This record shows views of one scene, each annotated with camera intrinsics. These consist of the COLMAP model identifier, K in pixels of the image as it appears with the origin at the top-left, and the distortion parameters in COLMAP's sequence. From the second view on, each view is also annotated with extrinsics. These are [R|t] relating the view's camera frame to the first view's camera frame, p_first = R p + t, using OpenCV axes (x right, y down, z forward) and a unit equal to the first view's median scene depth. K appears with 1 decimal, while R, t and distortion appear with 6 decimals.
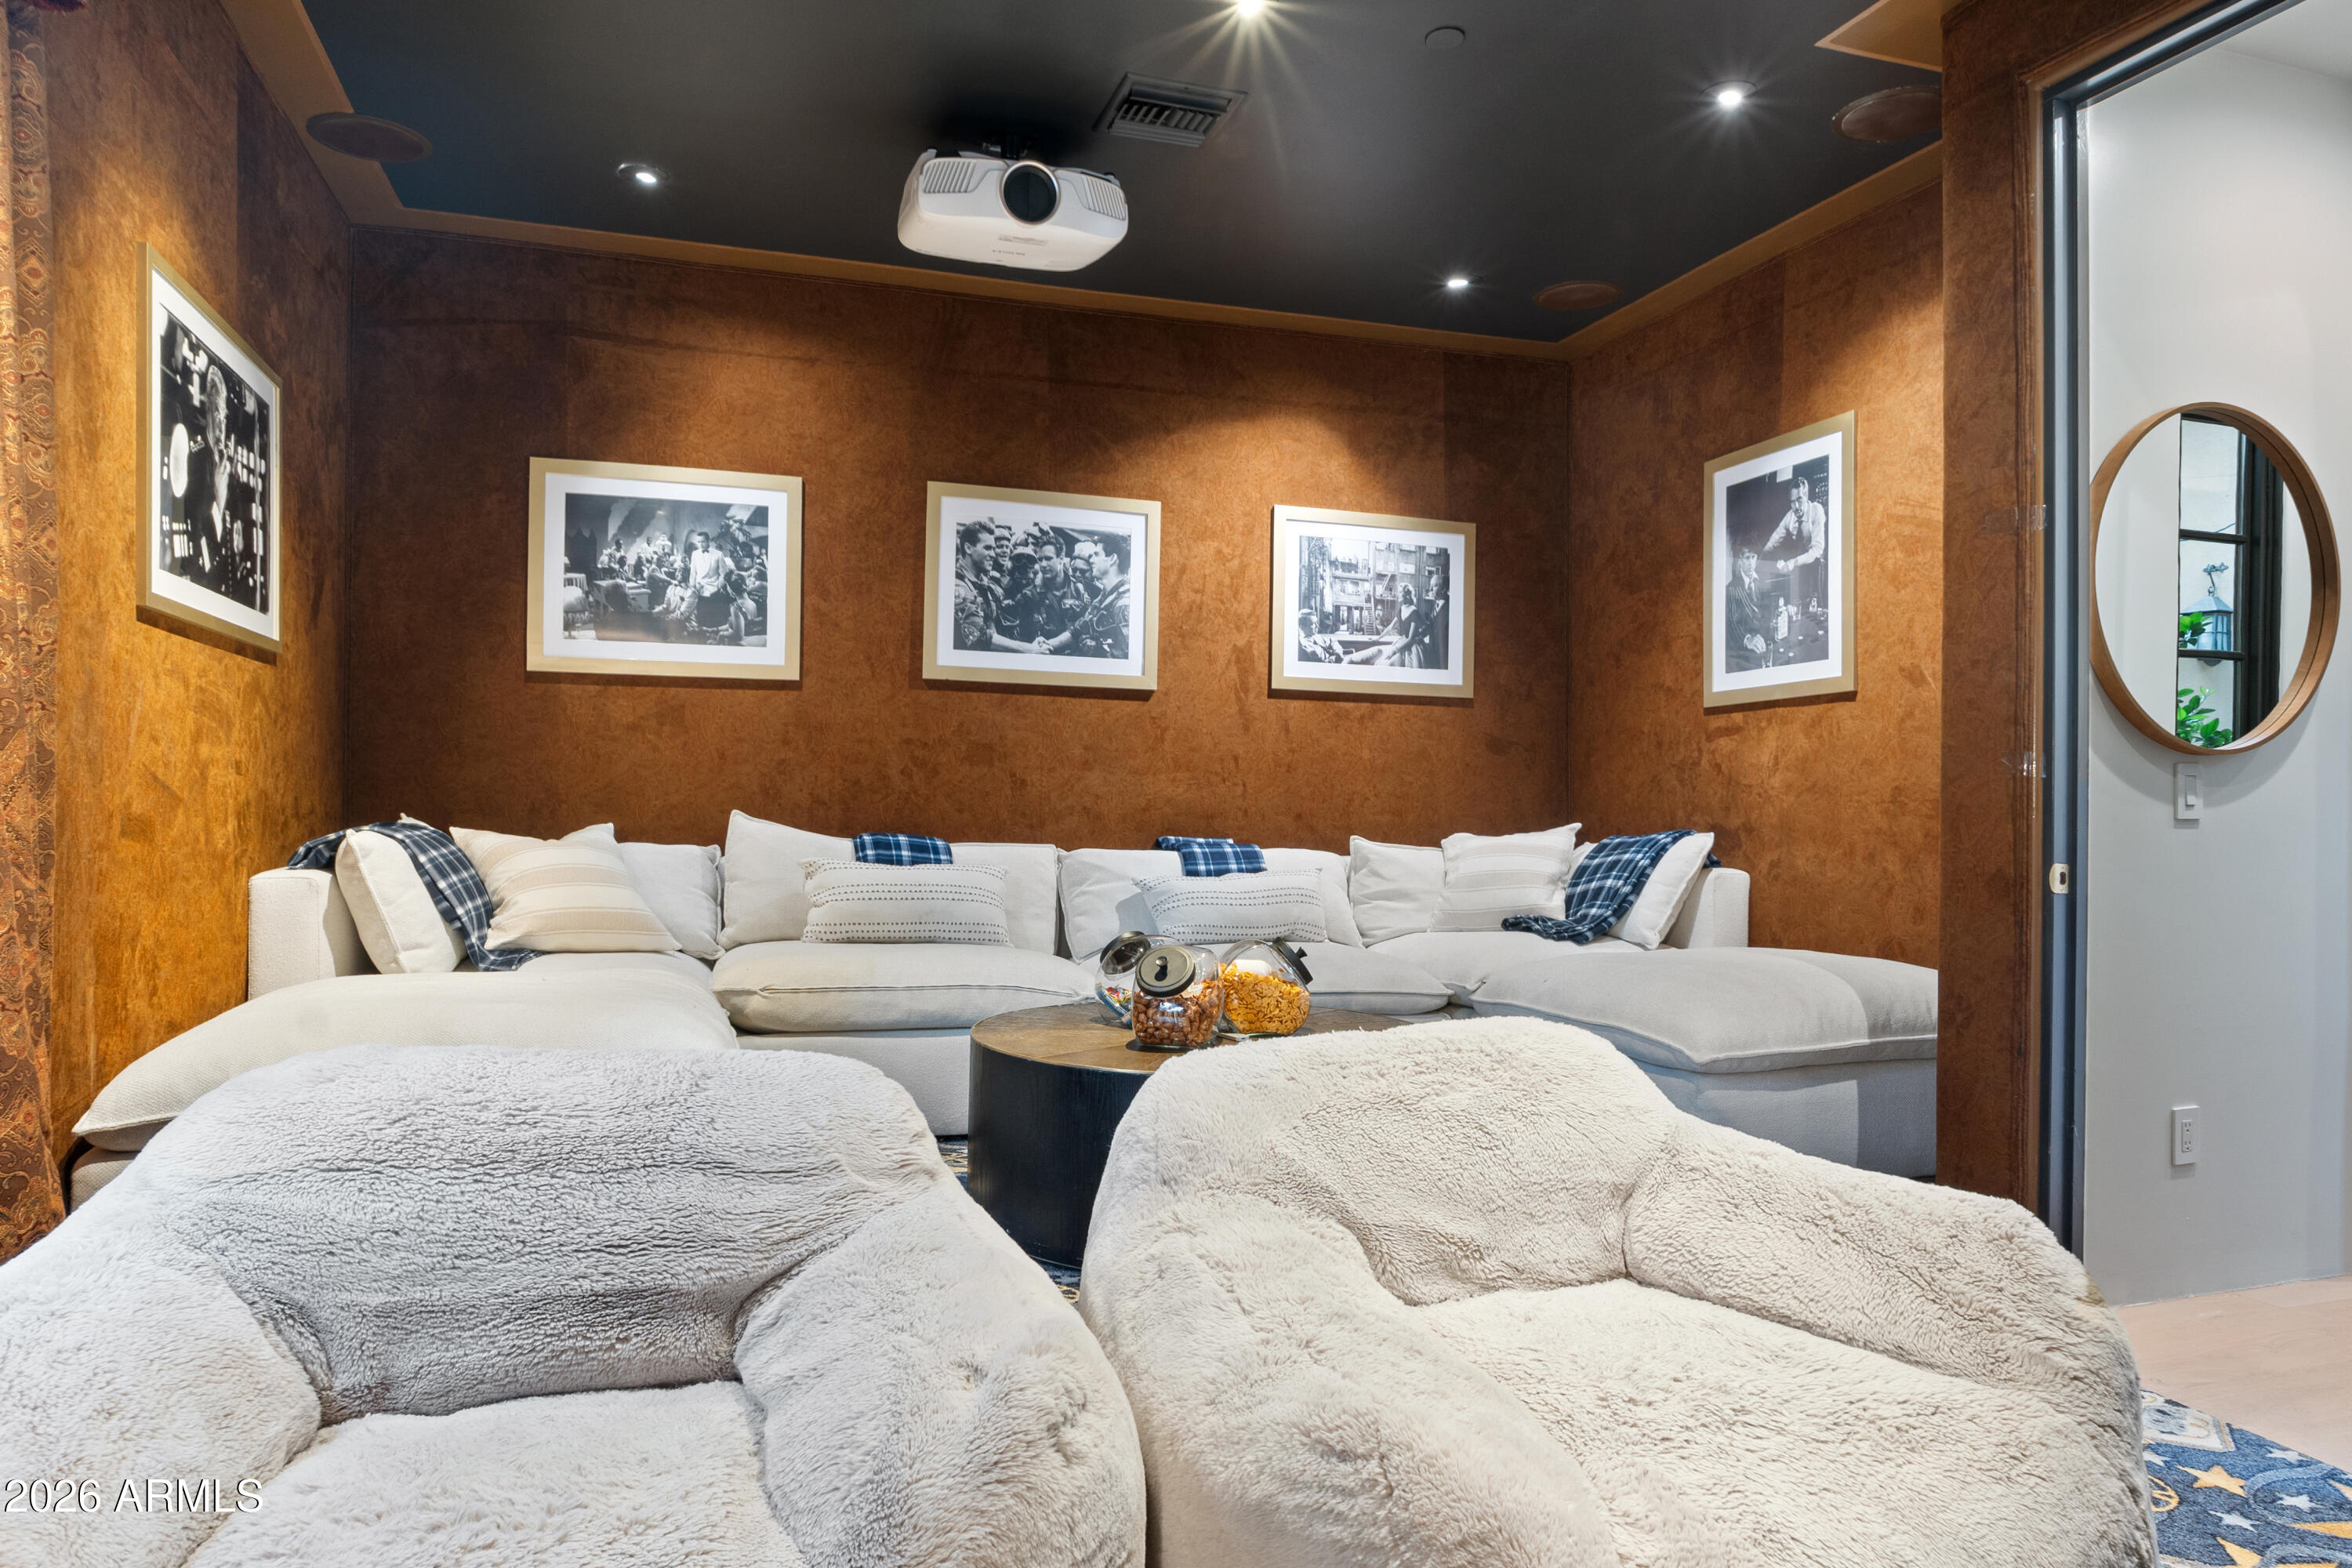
lens RADIAL K [[1497.9, 0, 1169.5], [0, 1497.9, 791.7], [0, 0, 1]] dist [-0.006601, -0.005936]
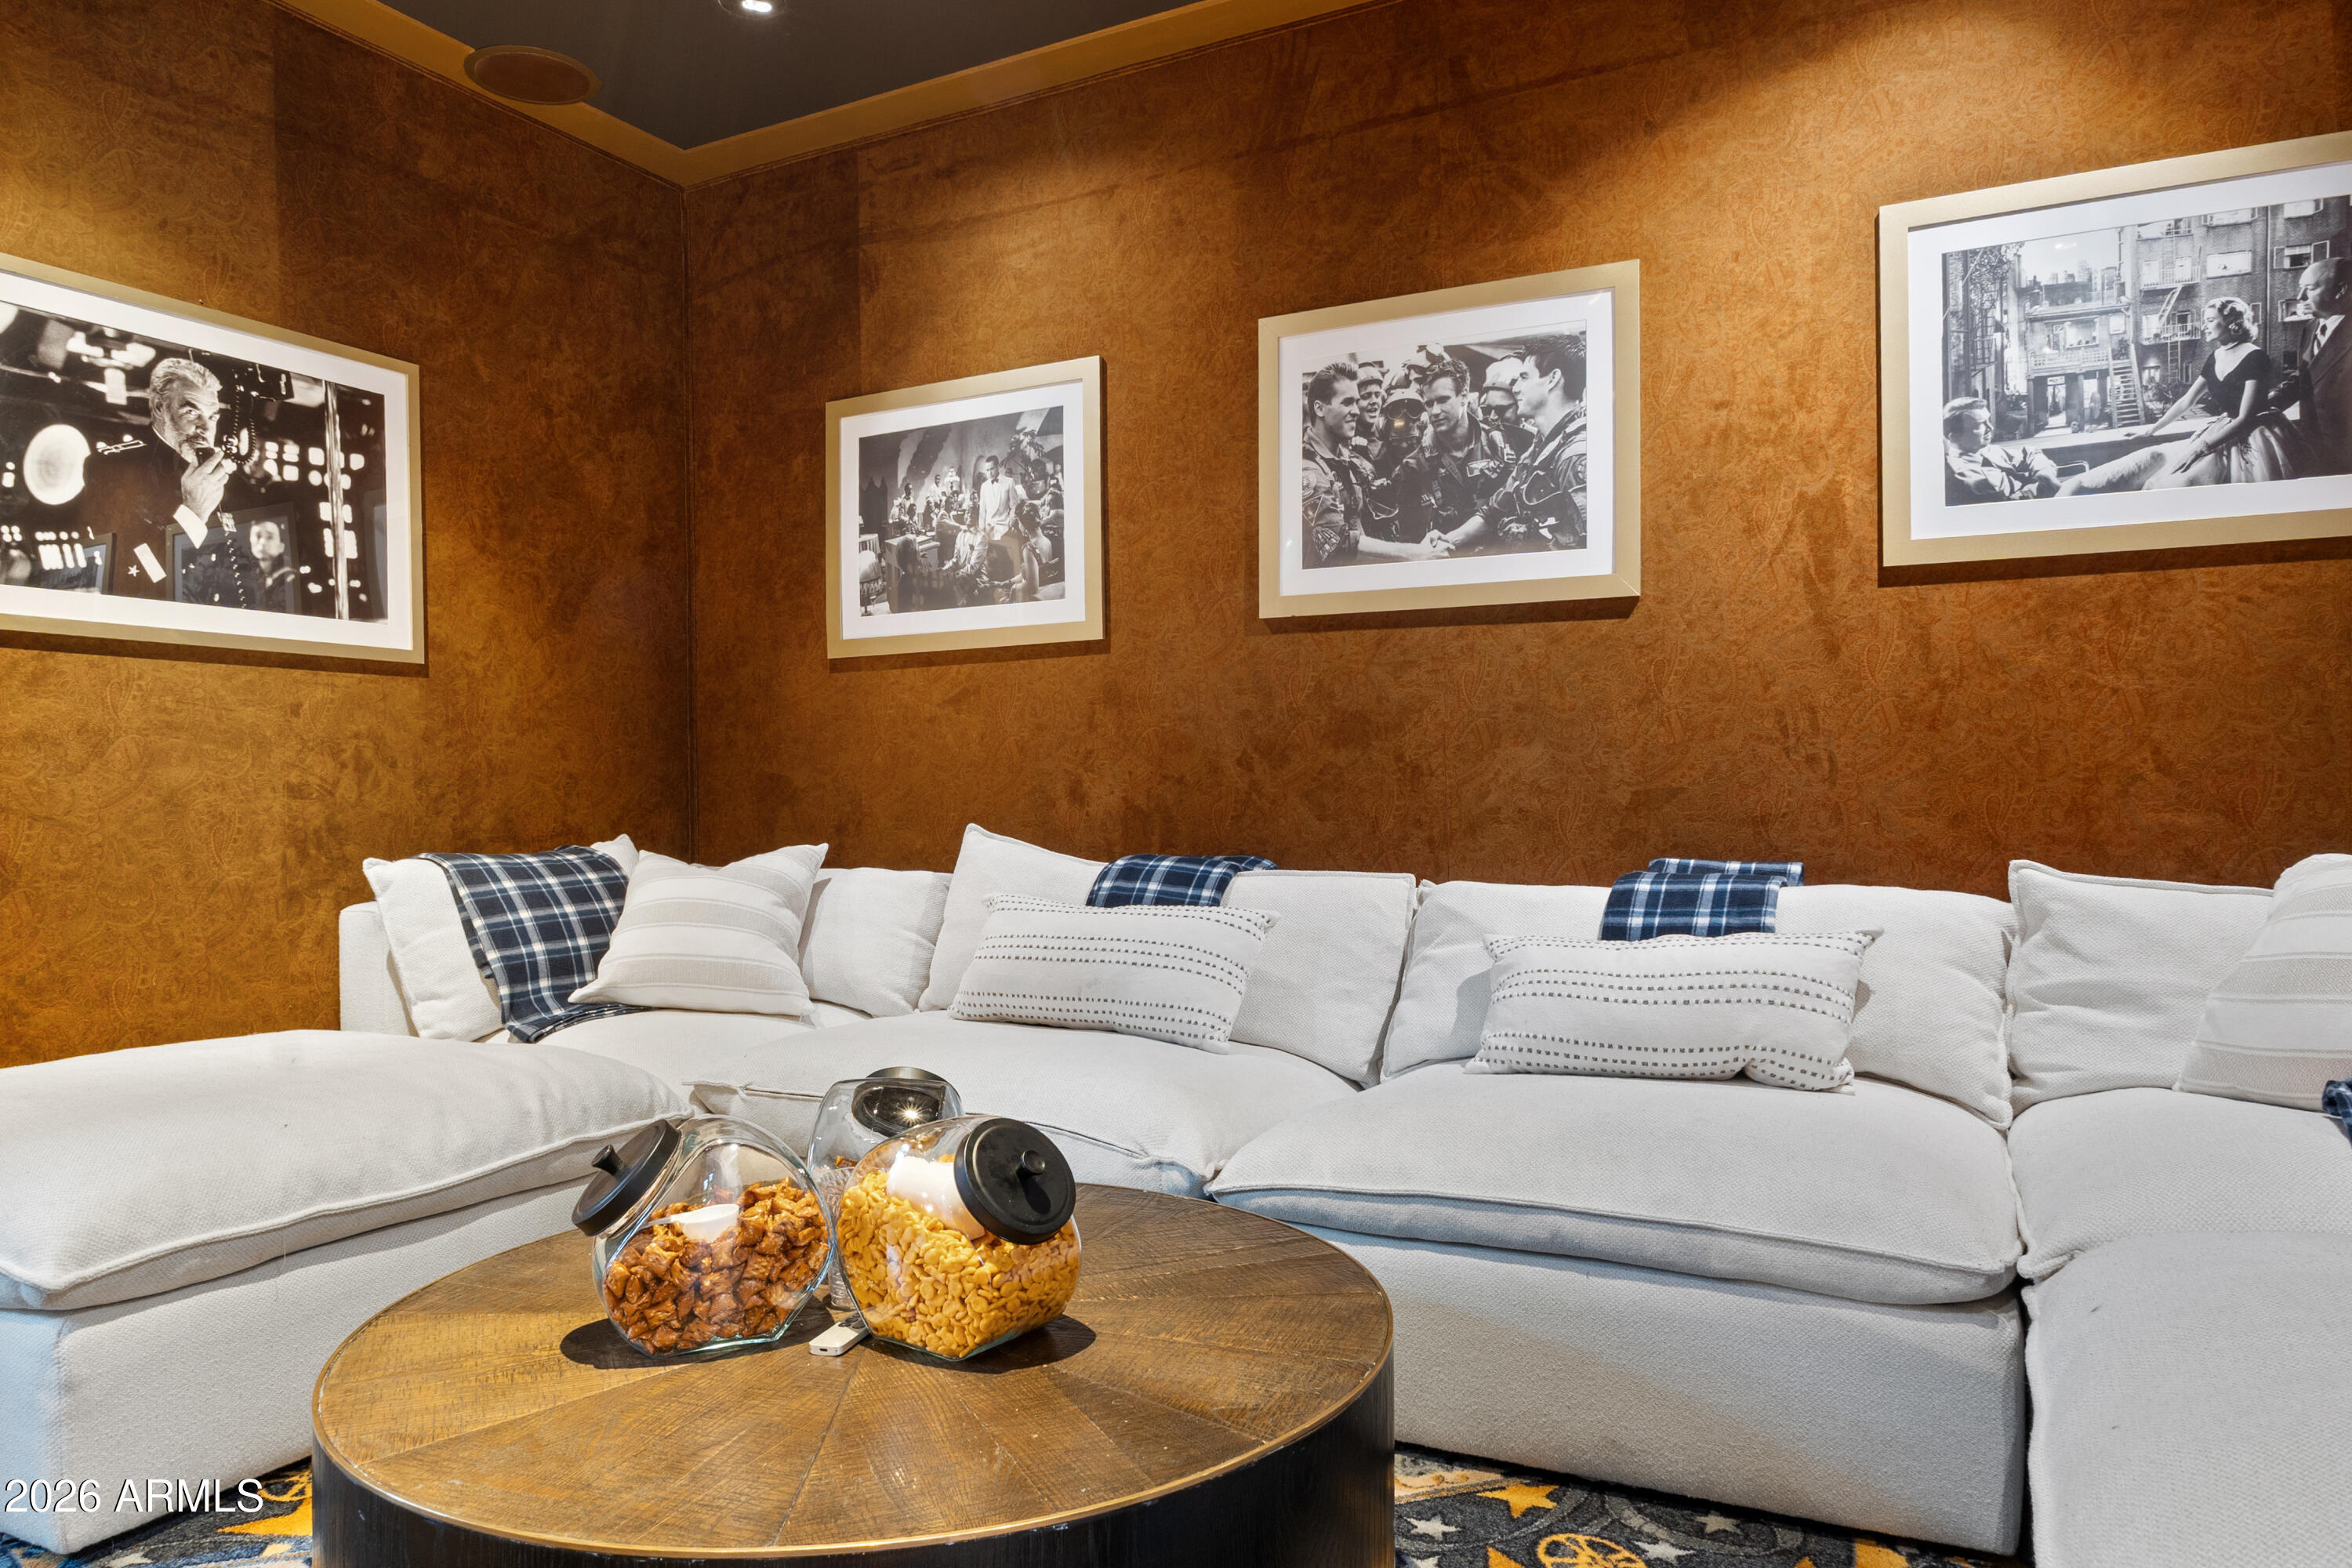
lens RADIAL K [[1535.3, 0, 1176.0], [0, 1535.3, 784.0], [0, 0, 1]] dist [-0.009640, -0.002433]
pose [[0.694741, -0.028302, -0.718703, 0.290223], [0.028639, 0.999522, -0.011677, 0.004061], [0.718690, -0.012471, 0.695219, 0.495539]]
